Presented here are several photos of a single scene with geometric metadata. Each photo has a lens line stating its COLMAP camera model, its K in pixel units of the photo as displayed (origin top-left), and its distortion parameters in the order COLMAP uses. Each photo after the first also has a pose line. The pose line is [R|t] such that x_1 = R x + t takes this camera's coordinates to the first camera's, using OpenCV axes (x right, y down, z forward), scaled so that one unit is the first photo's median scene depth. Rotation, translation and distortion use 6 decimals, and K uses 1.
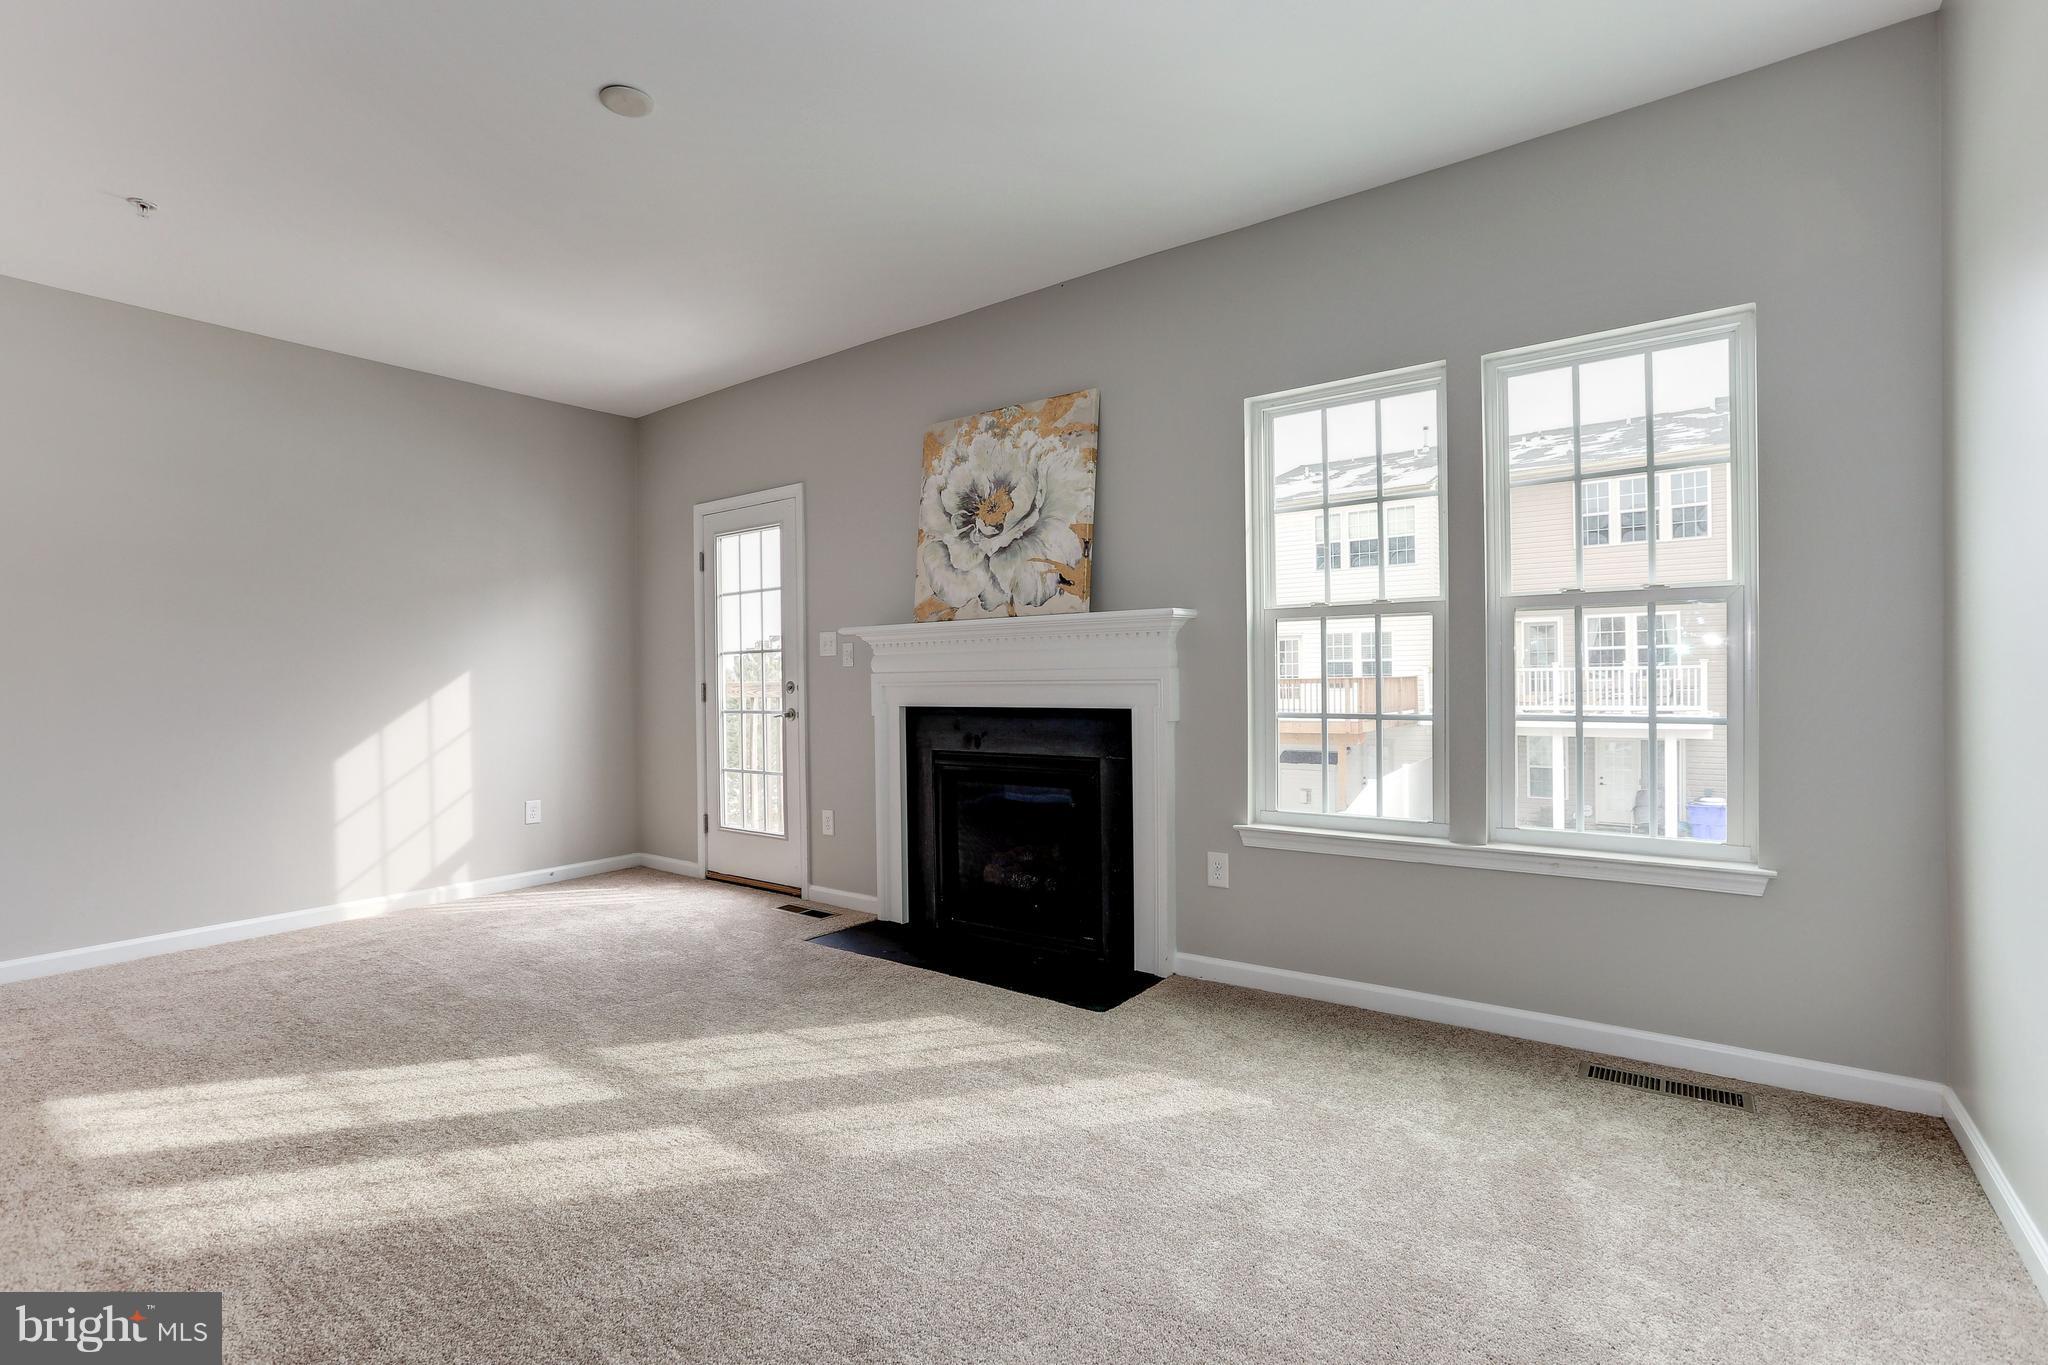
lens RADIAL K [[921.1, 0, 1023.0], [0, 921.1, 700.6], [0, 0, 1]] dist [-0.021939, 0.010000]
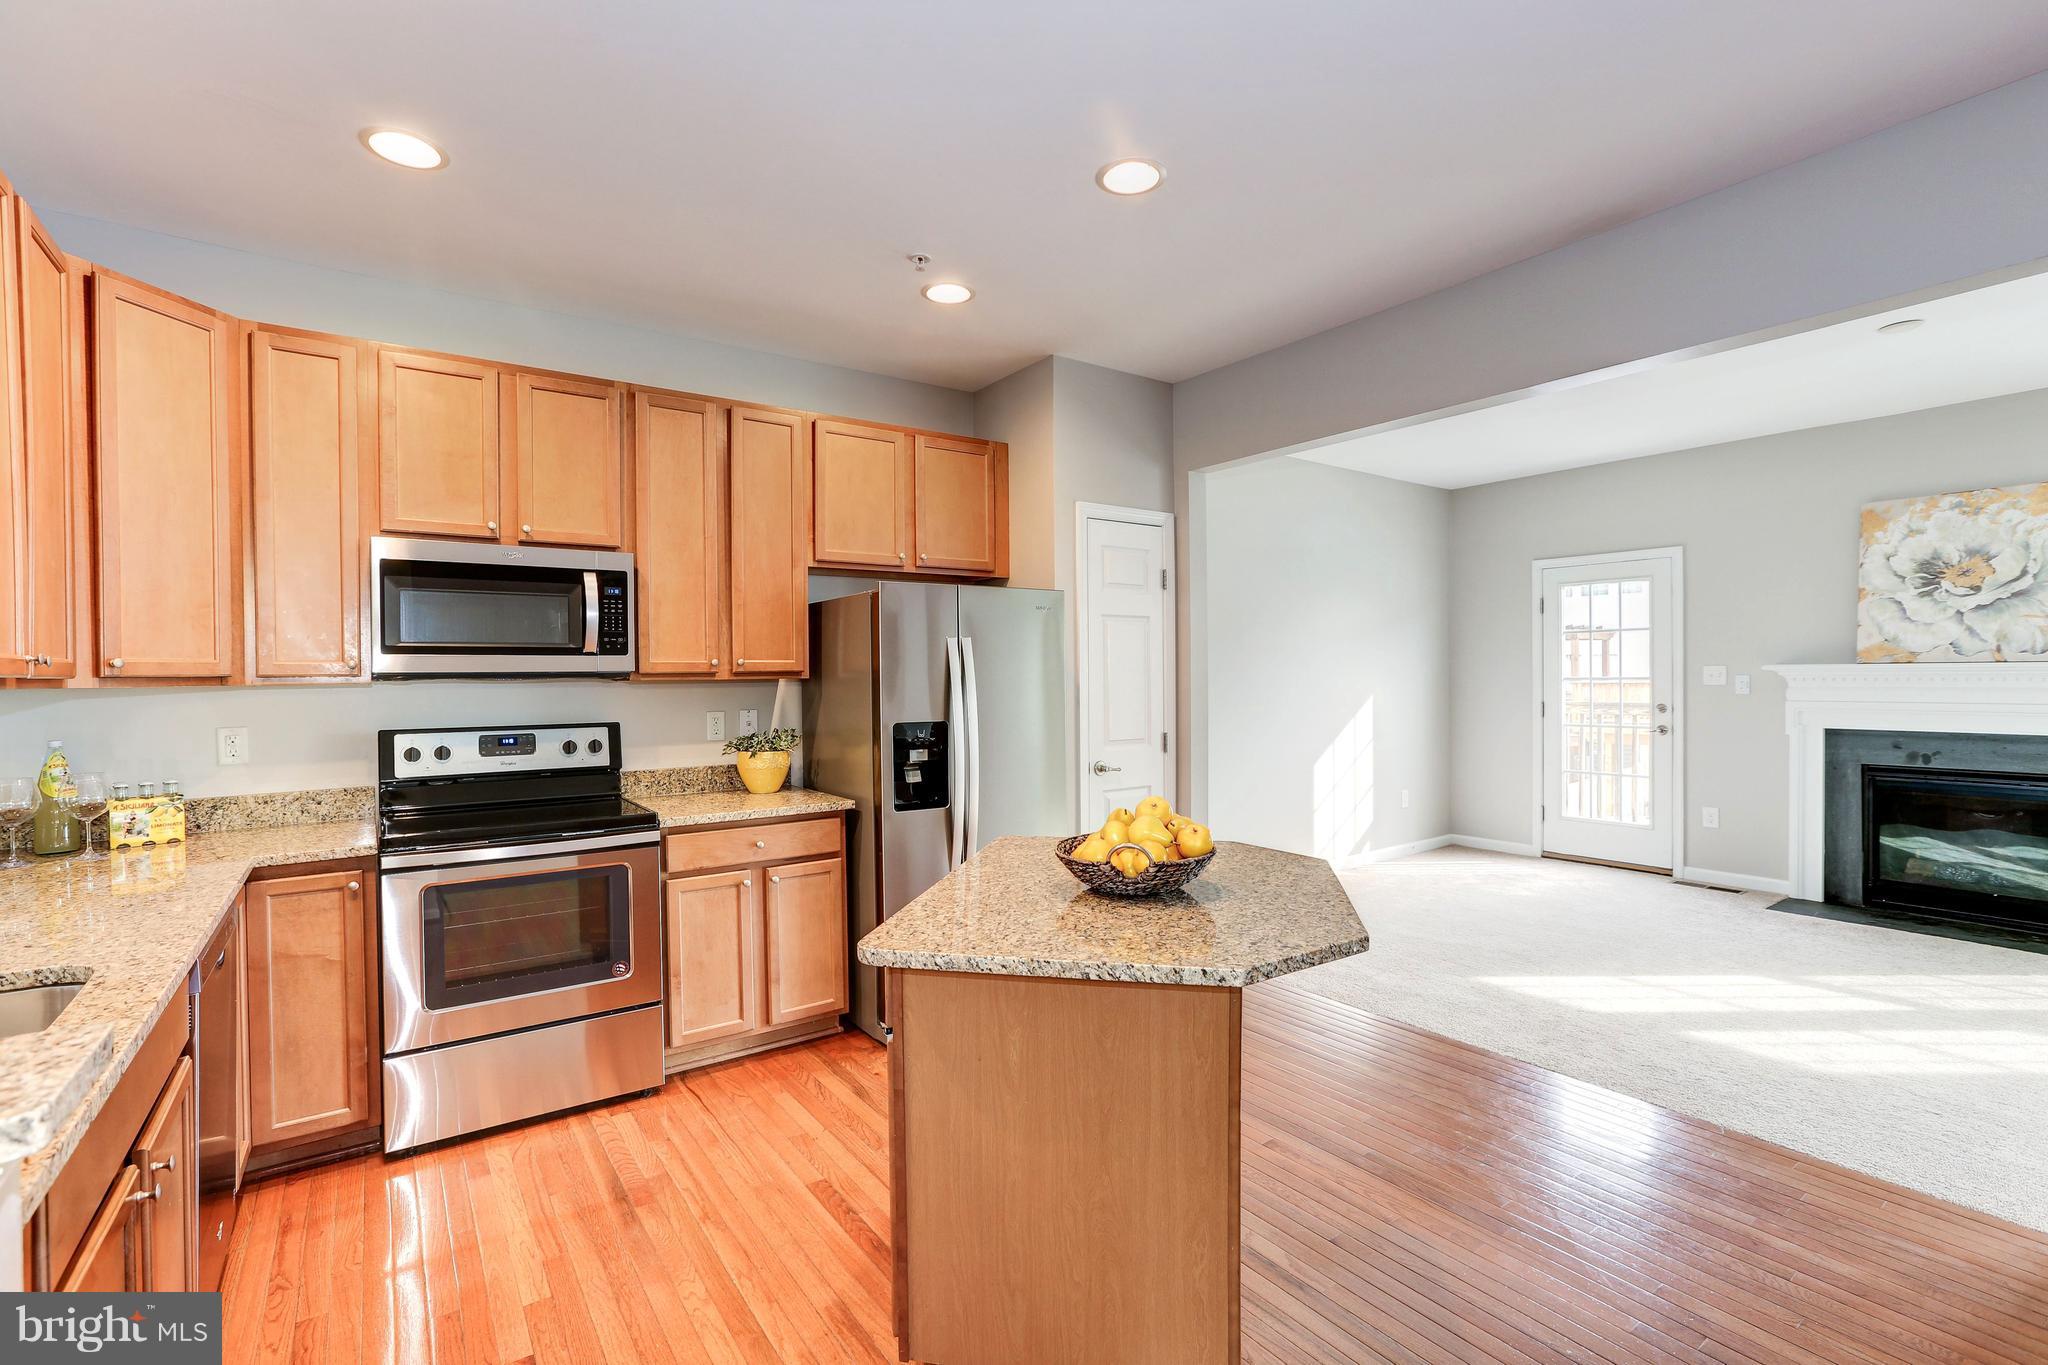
lens RADIAL K [[921.1, 0, 1045.3], [0, 921.1, 689.7], [0, 0, 1]] dist [-0.021939, 0.010000]
pose [[0.950021, -0.008013, -0.312083, -0.830100], [0.012117, 0.999864, 0.011214, -0.080799], [0.311951, -0.014435, 0.949989, -0.552374]]
